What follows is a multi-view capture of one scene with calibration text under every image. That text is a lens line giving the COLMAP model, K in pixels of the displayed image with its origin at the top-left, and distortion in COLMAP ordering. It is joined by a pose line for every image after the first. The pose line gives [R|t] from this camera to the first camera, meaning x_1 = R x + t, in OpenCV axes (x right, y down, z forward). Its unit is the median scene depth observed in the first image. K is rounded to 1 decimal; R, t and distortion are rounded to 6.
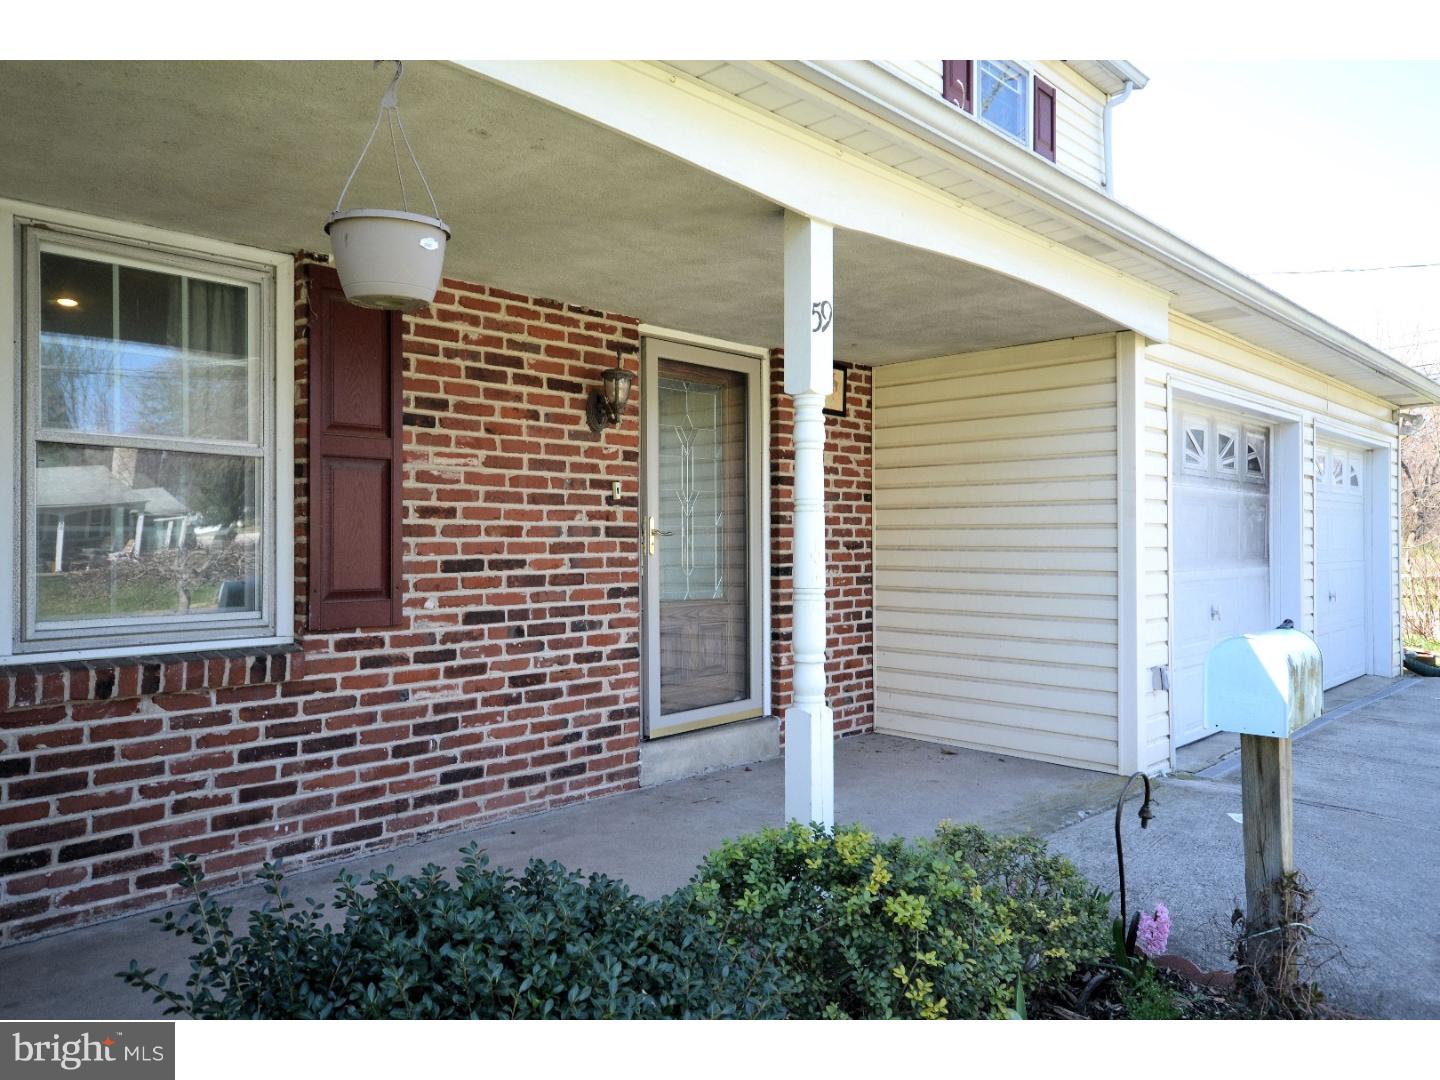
lens RADIAL K [[1000.4, 0, 720.7], [0, 1000.4, 538.0], [0, 0, 1]] dist [0.006491, 0.000723]
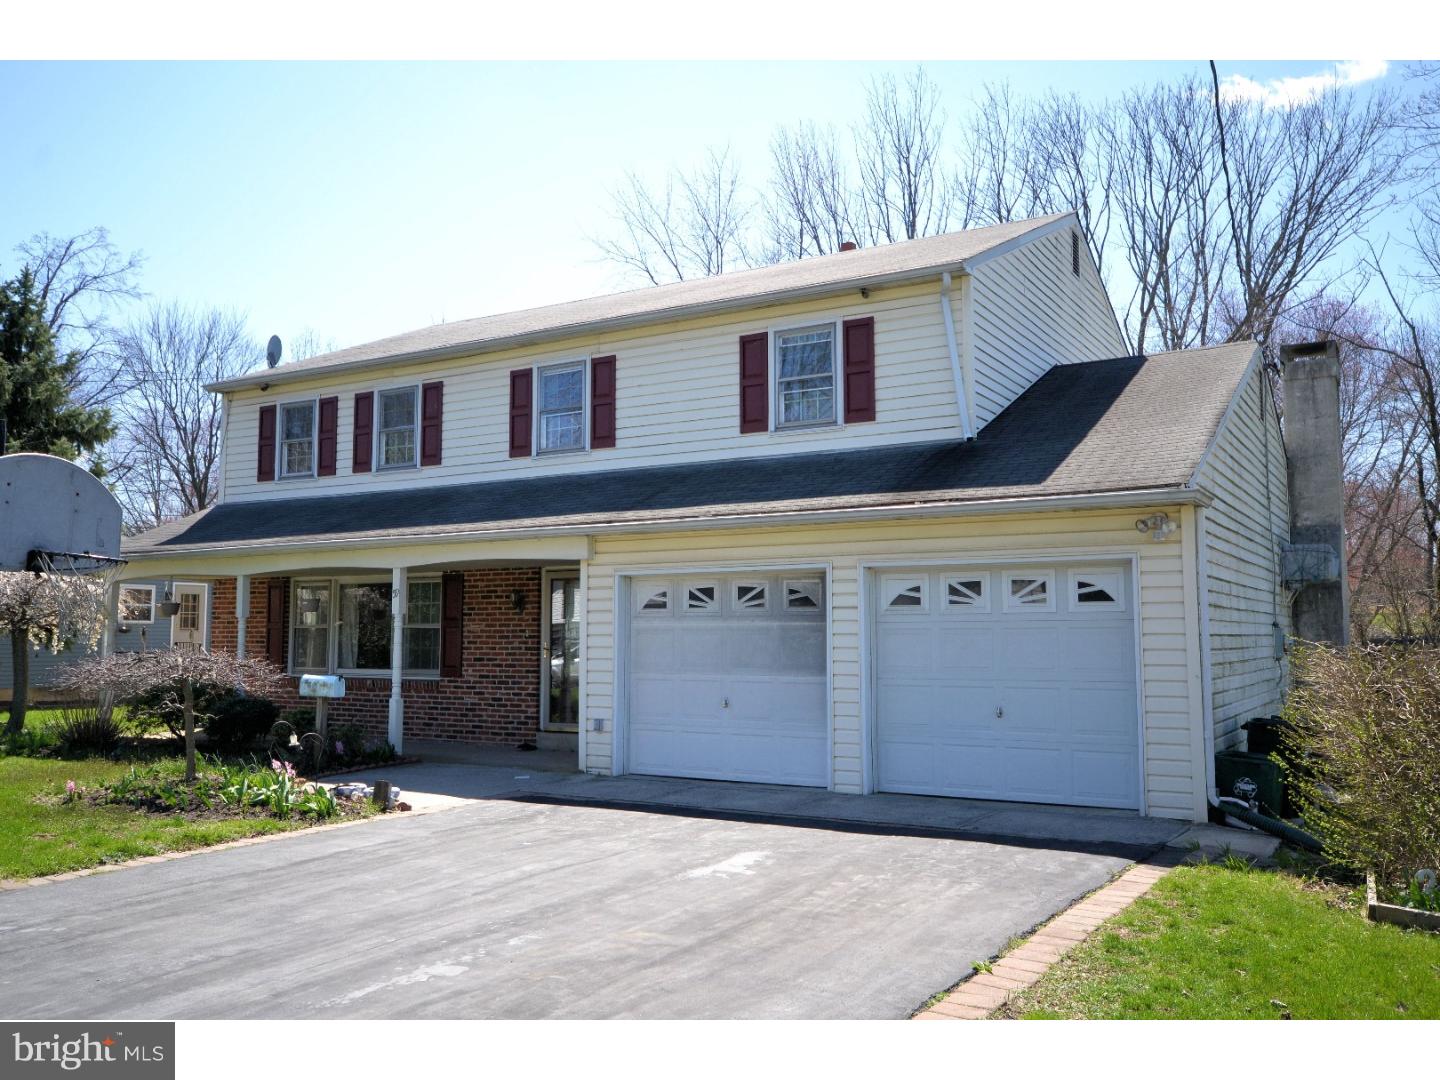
lens RADIAL K [[1221.4, 0, 718.8], [0, 1221.4, 538.7], [0, 0, 1]] dist [-0.002626, -0.000342]
pose [[0.231097, -0.073679, -0.970137, 3.410094], [0.003862, 0.997190, -0.074813, -0.056392], [0.972923, 0.013542, 0.230732, 0.788827]]
